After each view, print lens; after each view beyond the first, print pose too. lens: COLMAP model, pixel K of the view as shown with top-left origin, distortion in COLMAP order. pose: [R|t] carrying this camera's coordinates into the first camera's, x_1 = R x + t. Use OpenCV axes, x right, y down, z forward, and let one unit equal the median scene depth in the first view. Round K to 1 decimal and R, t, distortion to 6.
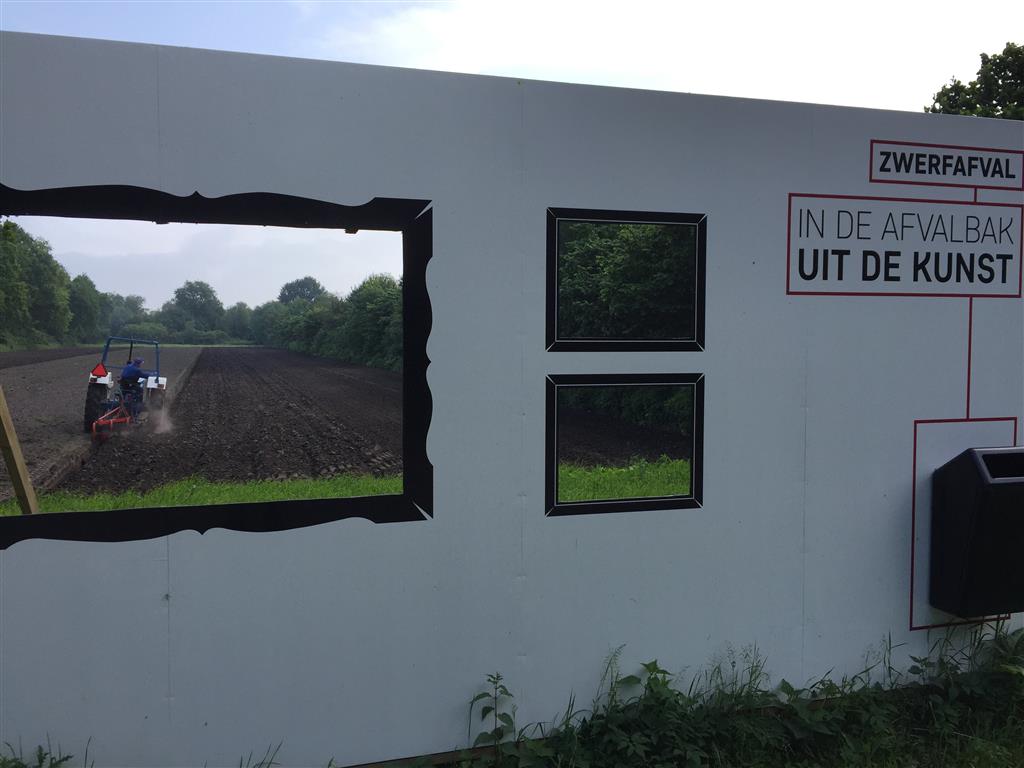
lens RADIAL K [[884.1, 0, 510.2], [0, 884.1, 376.1], [0, 0, 1]] dist [0.080289, -0.110511]
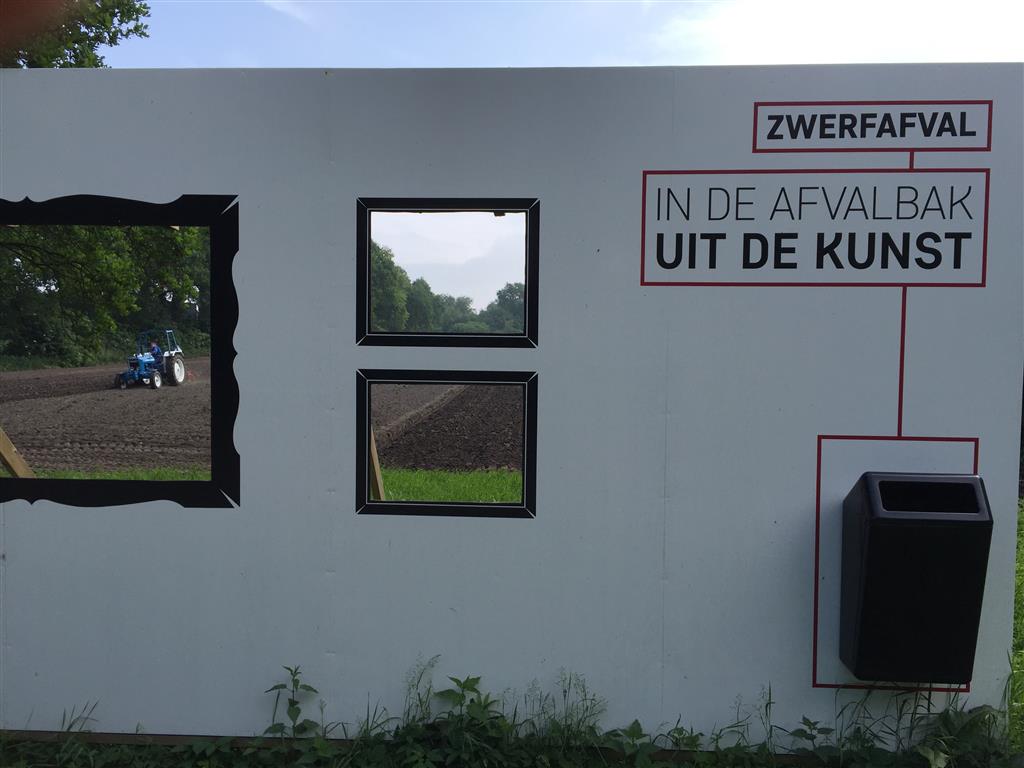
lens RADIAL K [[884.1, 0, 505.3], [0, 884.1, 373.0], [0, 0, 1]] dist [0.080289, -0.110511]
pose [[0.938495, 0.024035, -0.344454, 0.483263], [-0.025059, 0.999685, 0.001480, -0.002328], [0.344381, 0.007243, 0.938802, 0.124136]]
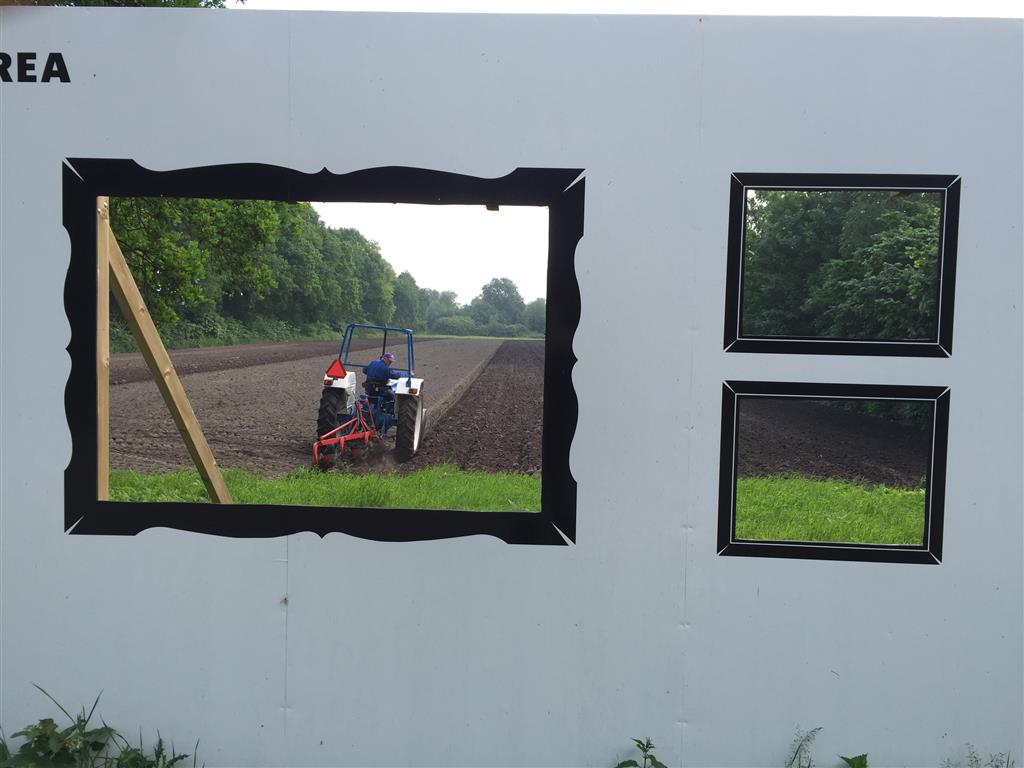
lens RADIAL K [[884.1, 0, 506.4], [0, 884.1, 371.7], [0, 0, 1]] dist [0.080289, -0.110511]
pose [[0.945349, 0.036910, -0.323964, 0.105011], [-0.037156, 0.999295, 0.005430, -0.005878], [0.323936, 0.006904, 0.946054, 0.152881]]
